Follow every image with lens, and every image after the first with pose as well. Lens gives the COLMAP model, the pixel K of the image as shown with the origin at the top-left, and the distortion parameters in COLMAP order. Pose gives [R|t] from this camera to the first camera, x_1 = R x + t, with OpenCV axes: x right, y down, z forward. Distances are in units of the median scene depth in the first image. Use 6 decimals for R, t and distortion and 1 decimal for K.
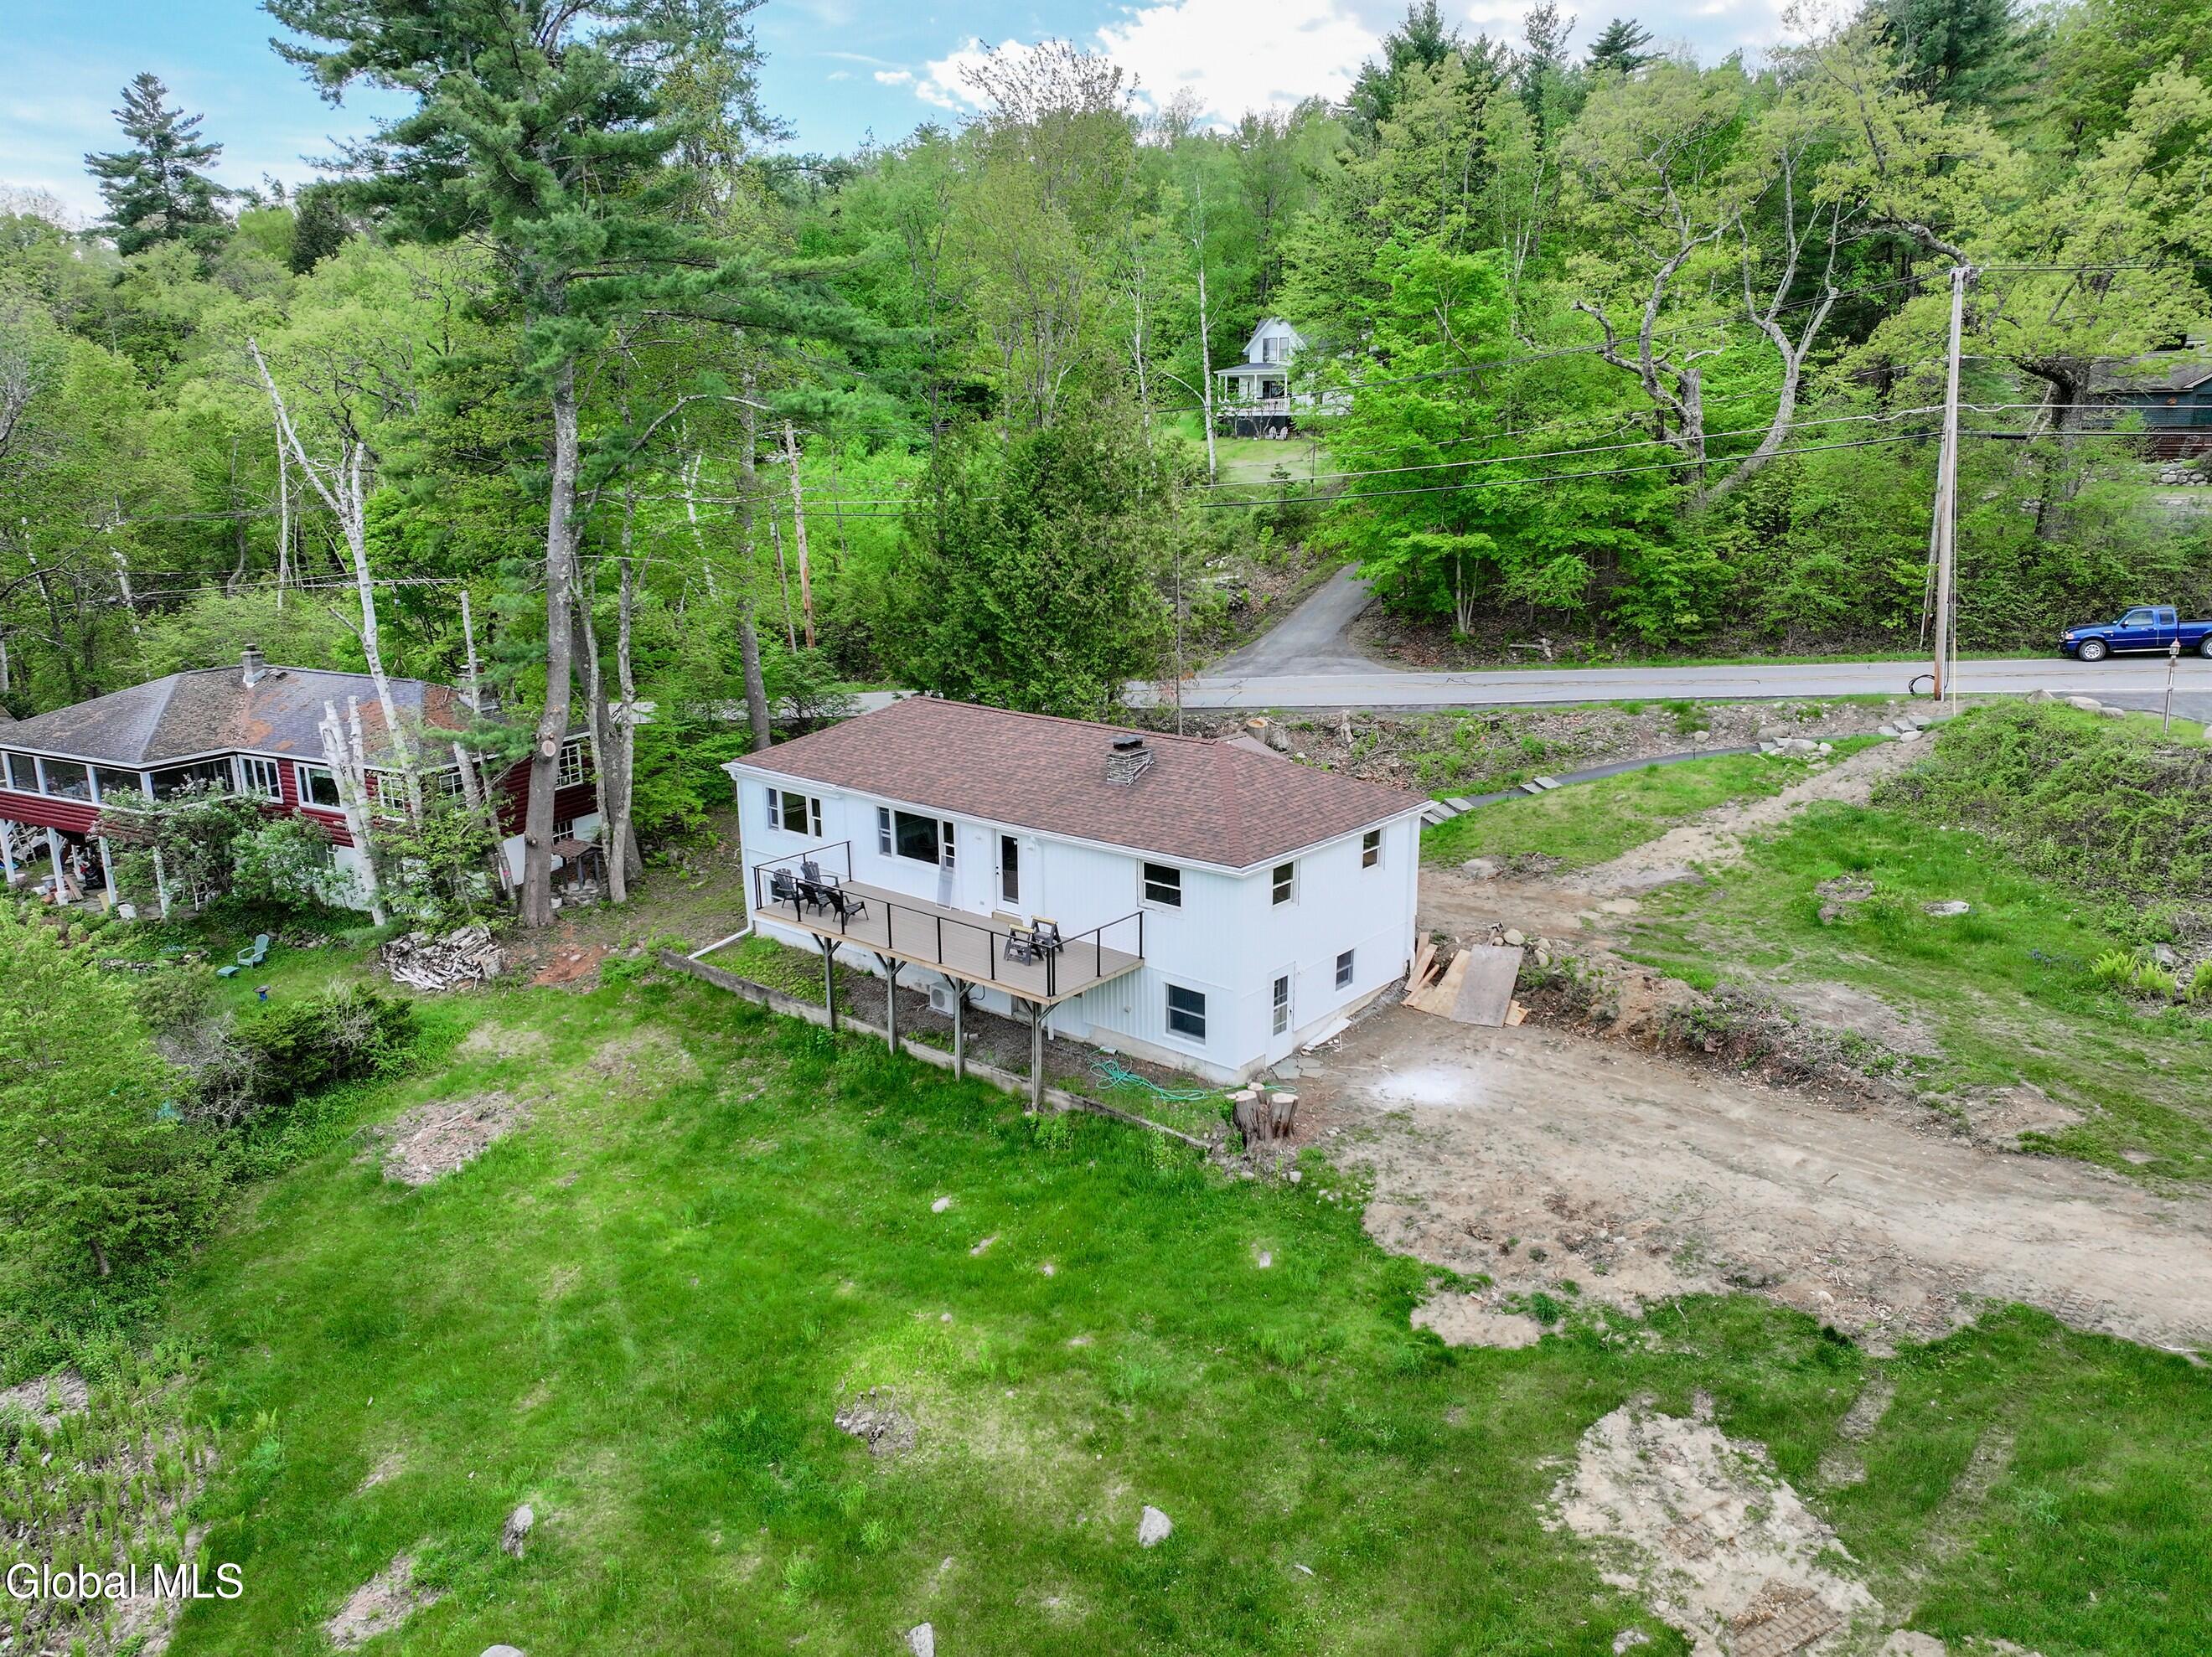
lens RADIAL K [[1541.3, 0, 1118.8], [0, 1541.3, 829.0], [0, 0, 1]] dist [-0.001294, 0.016381]
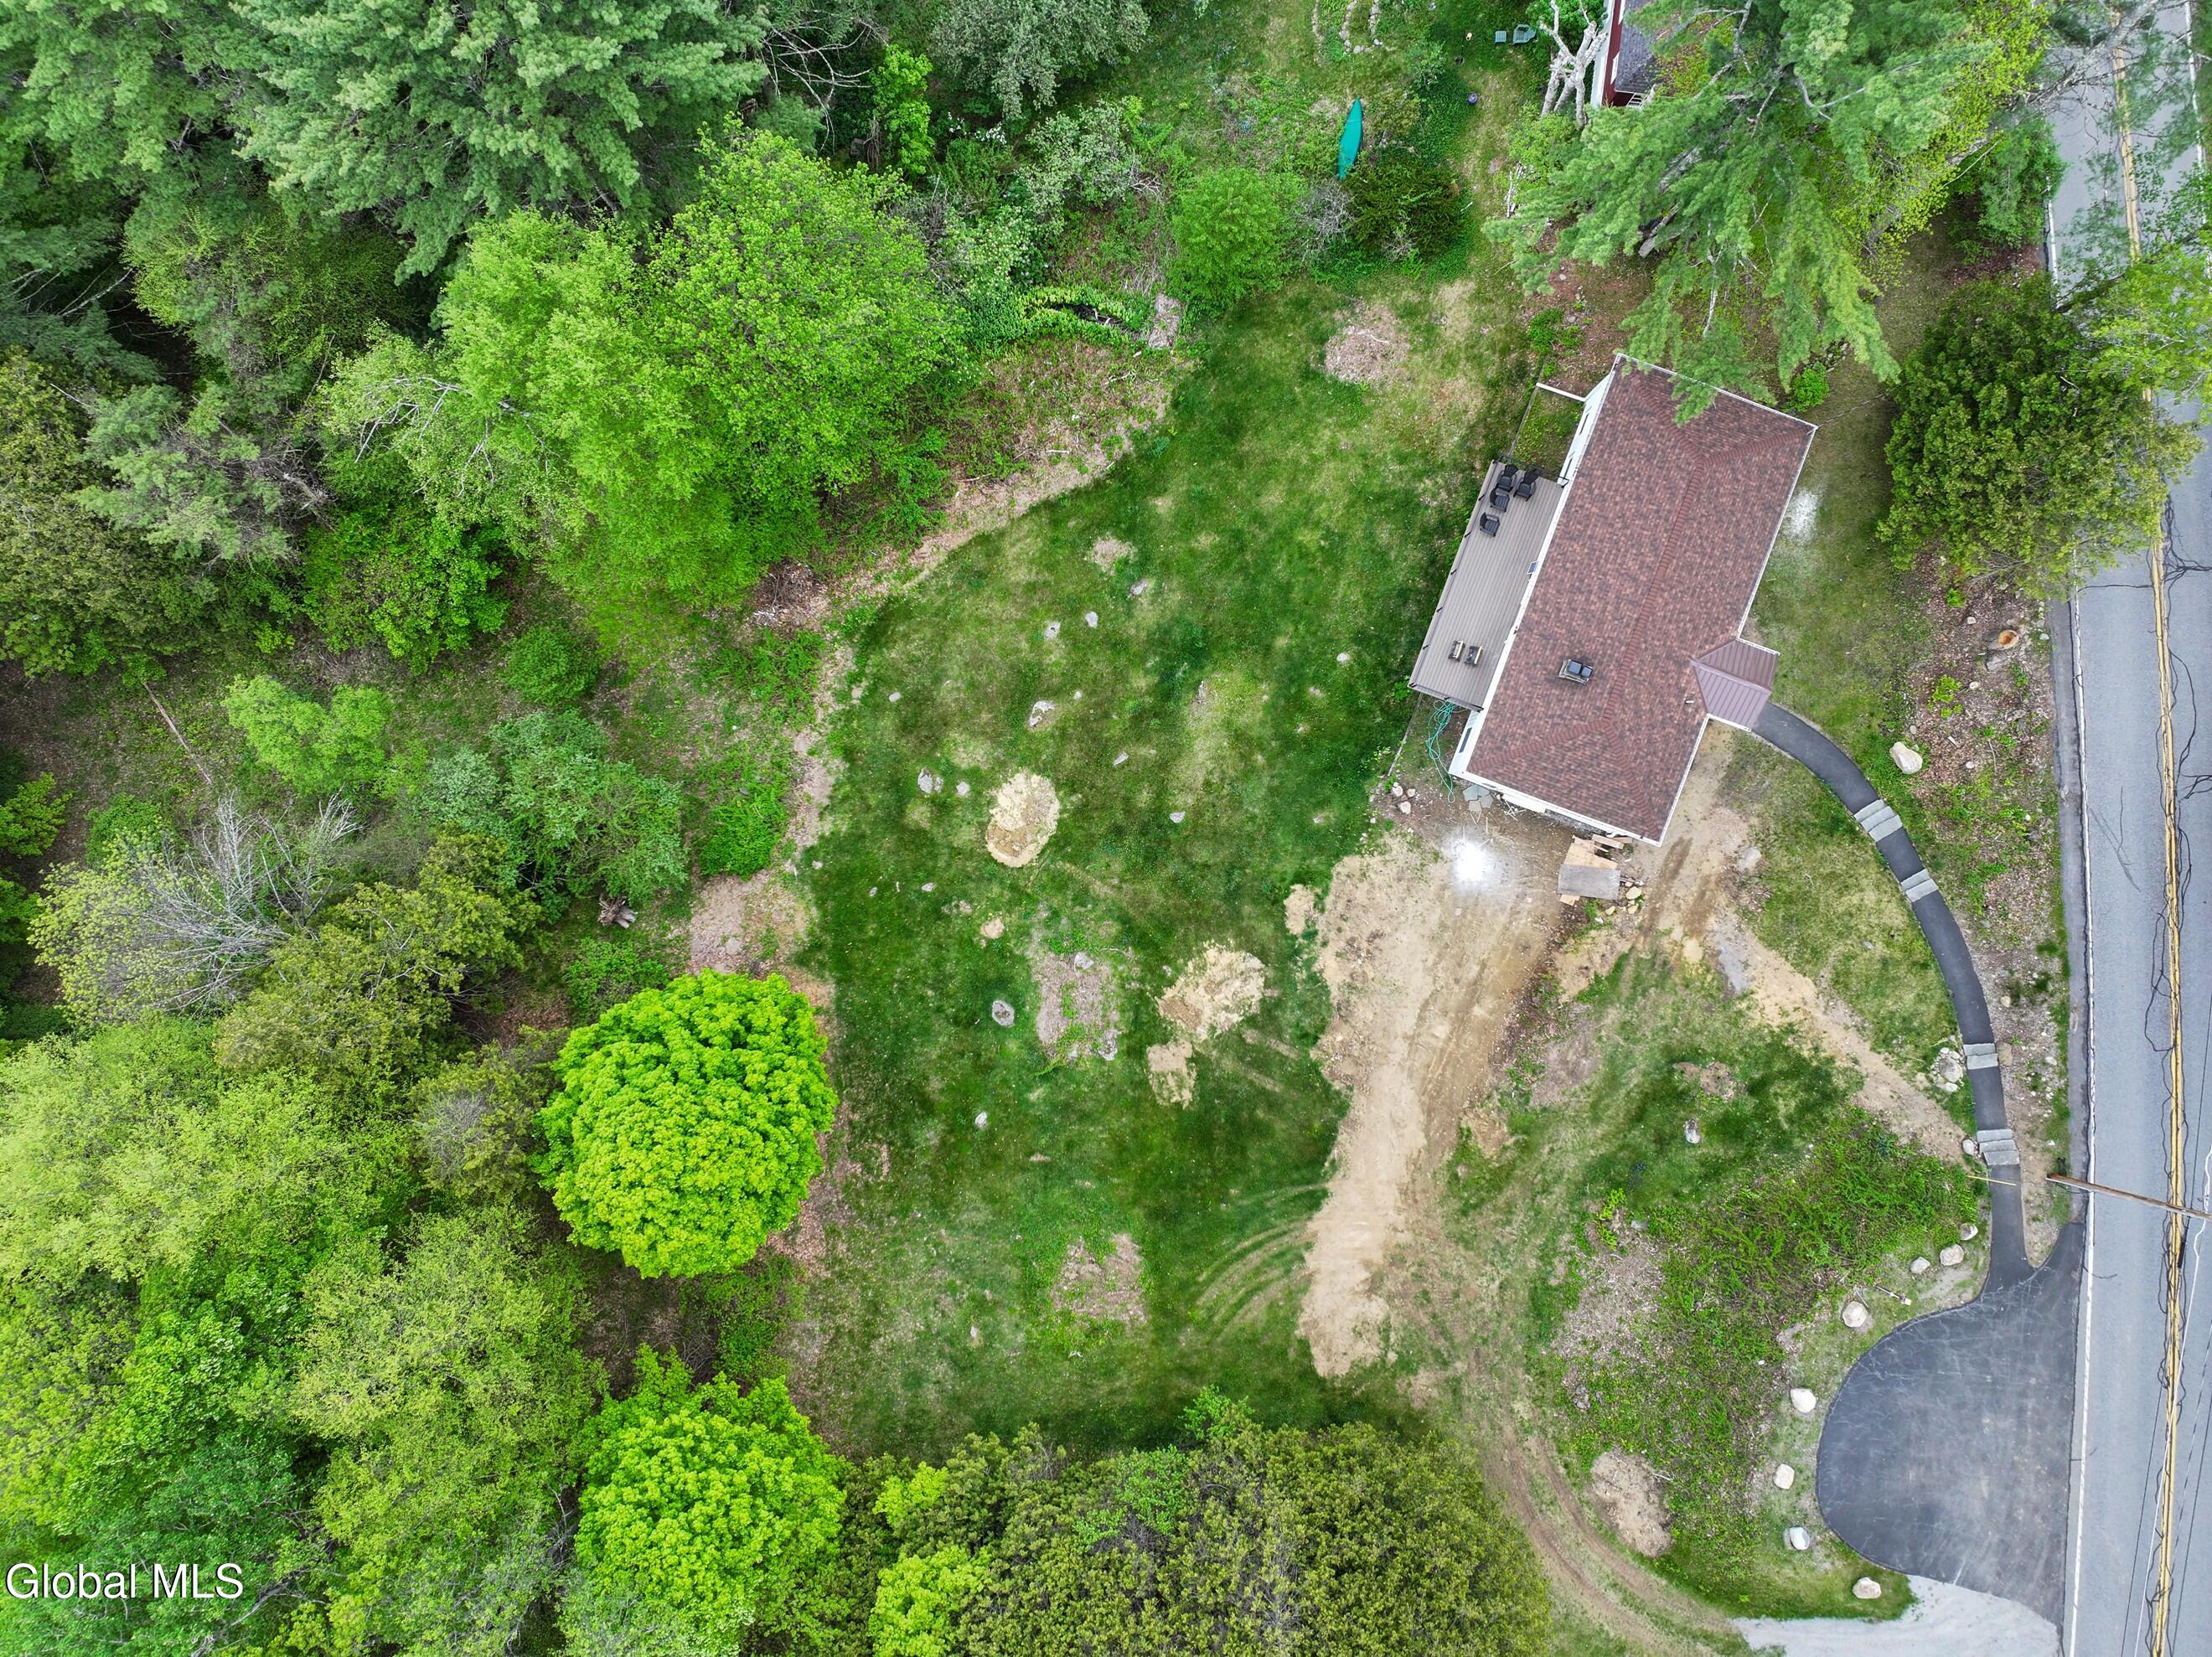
lens RADIAL K [[1541.3, 0, 1098.8], [0, 1541.3, 831.0], [0, 0, 1]] dist [-0.001294, 0.016381]
pose [[0.333083, 0.942886, -0.004604, 0.007567], [-0.236895, 0.088409, 0.967504, -1.617344], [0.912654, -0.321169, 0.252813, 0.071940]]
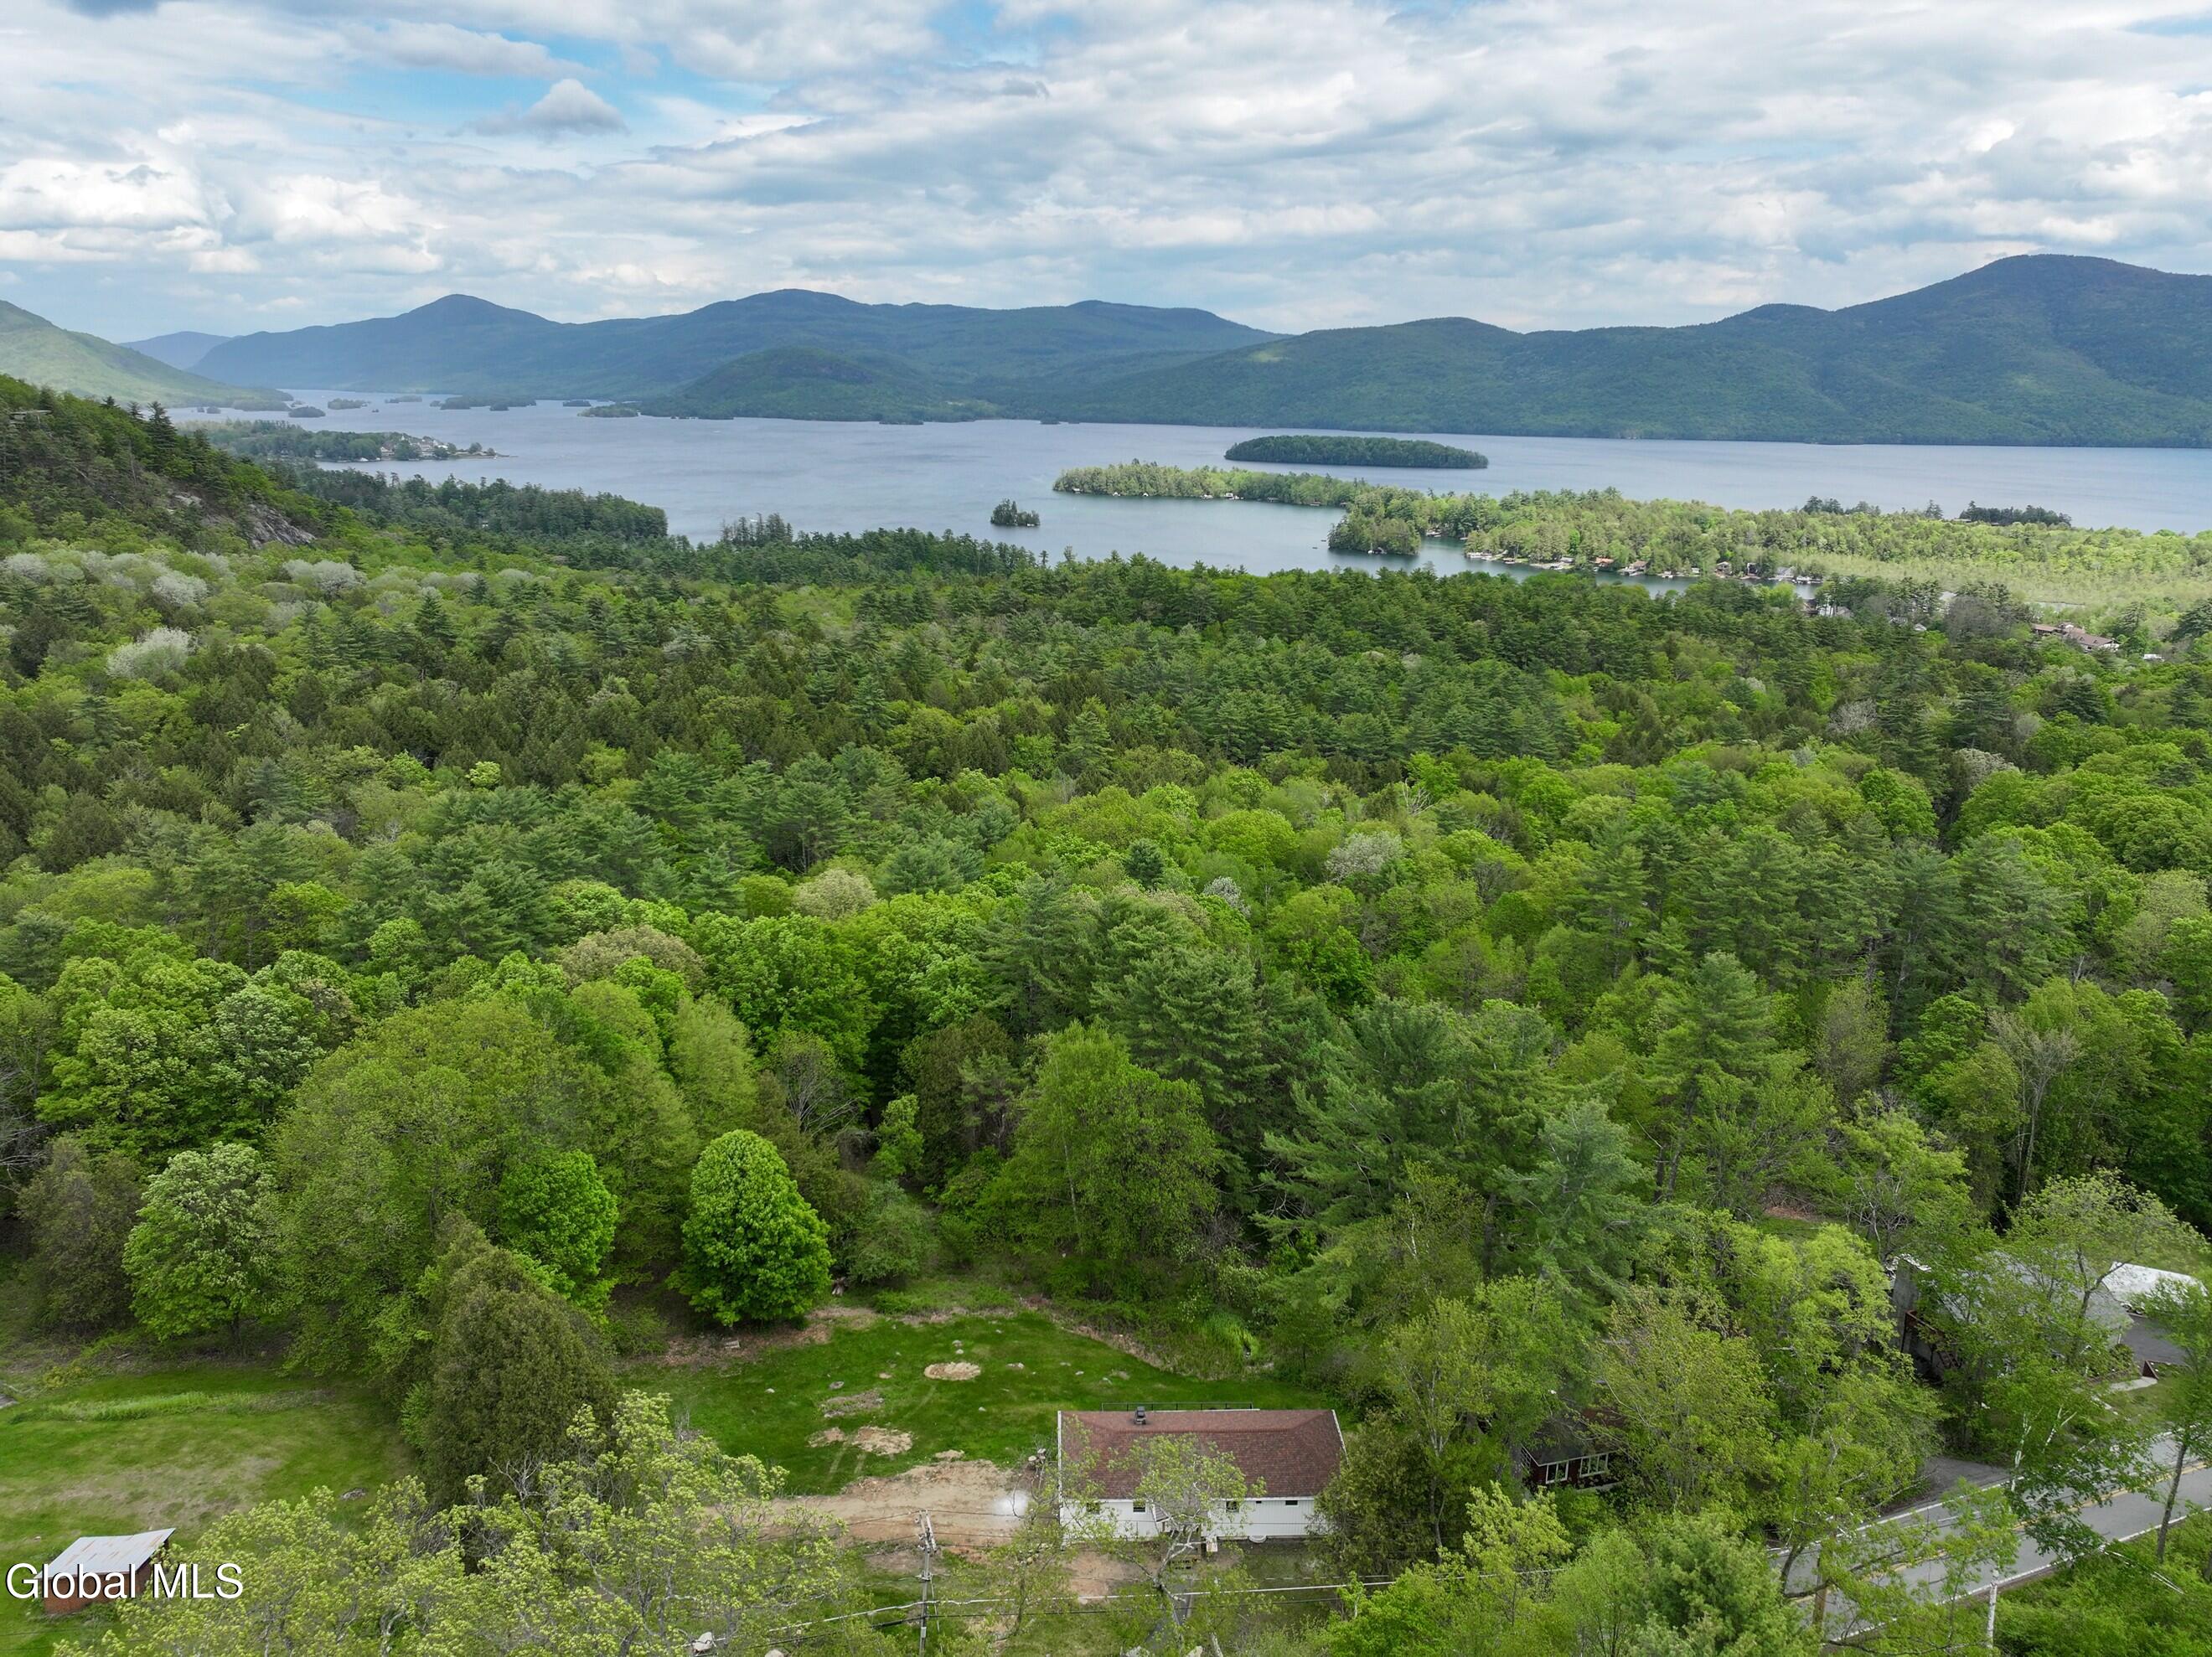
lens RADIAL K [[1541.3, 0, 1114.6], [0, 1541.3, 813.3], [0, 0, 1]] dist [-0.001294, 0.016381]
pose [[-0.739843, 0.169823, -0.650994, 1.723595], [-0.182457, 0.880708, 0.437107, -2.289081], [0.647567, 0.442168, -0.620600, 2.336123]]
